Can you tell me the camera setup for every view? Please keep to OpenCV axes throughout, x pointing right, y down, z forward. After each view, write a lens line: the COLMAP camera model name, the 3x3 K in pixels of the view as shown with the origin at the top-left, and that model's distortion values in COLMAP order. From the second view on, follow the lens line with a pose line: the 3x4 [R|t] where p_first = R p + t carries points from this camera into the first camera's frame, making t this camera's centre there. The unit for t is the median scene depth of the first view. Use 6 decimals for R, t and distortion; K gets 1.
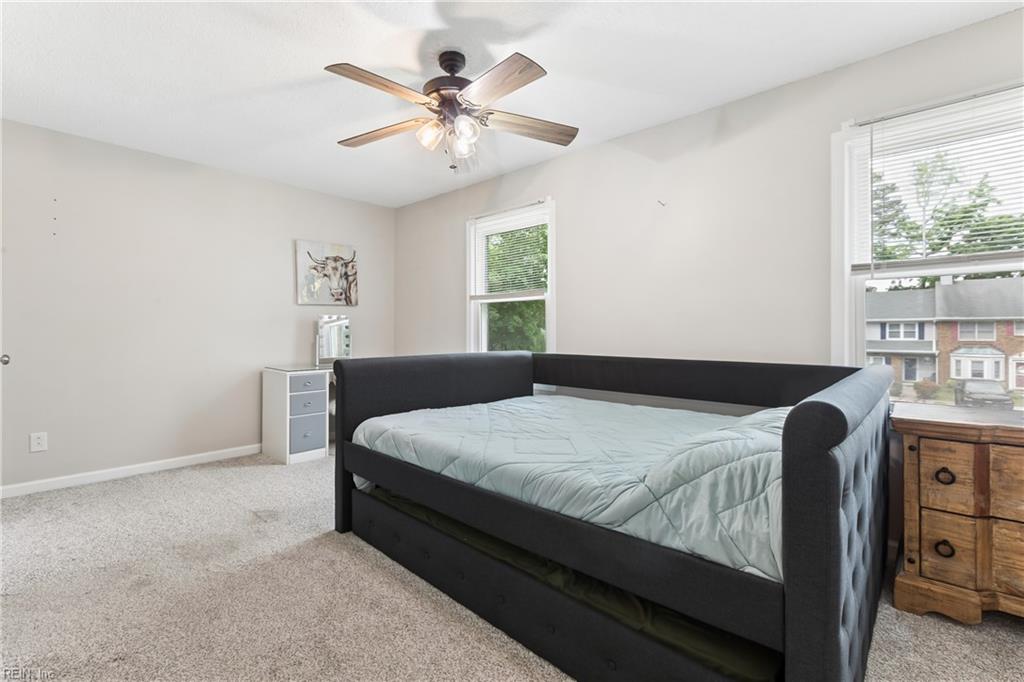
lens RADIAL K [[454.2, 0, 509.5], [0, 454.2, 337.1], [0, 0, 1]] dist [0.000965, -0.000699]
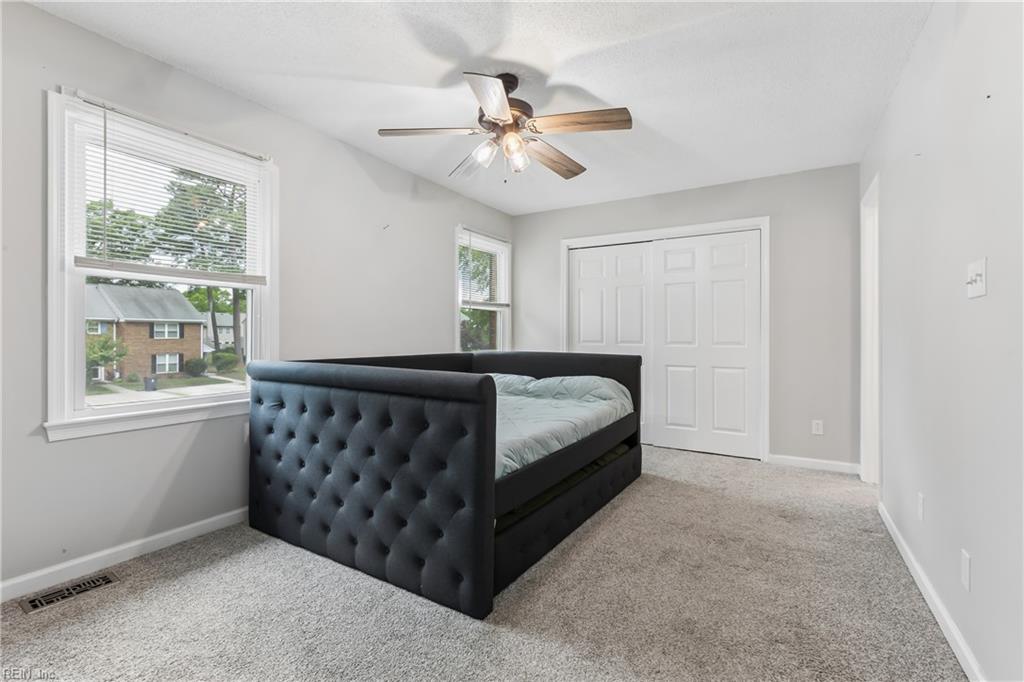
lens RADIAL K [[448.7, 0, 509.8], [0, 448.7, 331.3], [0, 0, 1]] dist [-0.000410, -0.000086]
pose [[-0.196289, 0.010257, 0.980492, -1.069842], [-0.003259, 0.999933, -0.011113, -0.005578], [-0.980541, -0.005377, -0.196243, 1.101785]]
